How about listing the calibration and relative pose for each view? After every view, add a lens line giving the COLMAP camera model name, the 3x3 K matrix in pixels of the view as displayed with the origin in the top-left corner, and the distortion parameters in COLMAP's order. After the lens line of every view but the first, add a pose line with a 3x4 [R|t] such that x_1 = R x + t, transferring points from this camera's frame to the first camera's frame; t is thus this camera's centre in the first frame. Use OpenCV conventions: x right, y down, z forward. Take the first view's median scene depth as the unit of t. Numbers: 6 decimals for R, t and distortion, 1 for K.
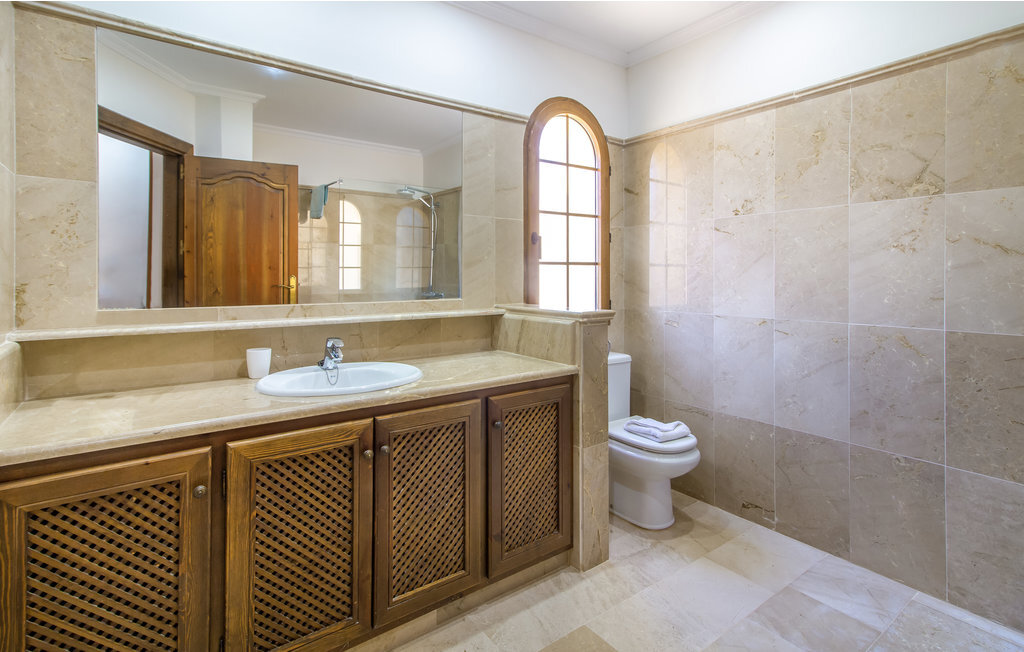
lens RADIAL K [[494.5, 0, 513.4], [0, 494.5, 275.0], [0, 0, 1]] dist [0.018355, 0.000193]
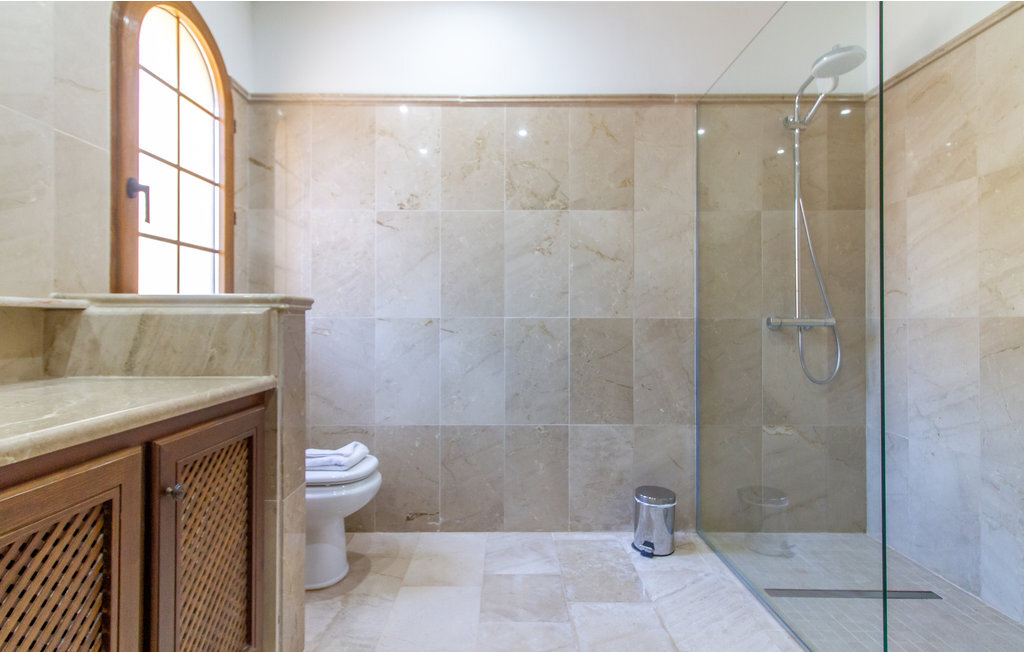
lens RADIAL K [[488.7, 0, 514.0], [0, 488.7, 314.4], [0, 0, 1]] dist [0.007750, 0.000822]
pose [[0.594594, 0.007163, 0.803994, -0.181034], [0.001173, 0.999952, -0.009776, 0.096061], [-0.804025, 0.006755, 0.594557, 0.318347]]
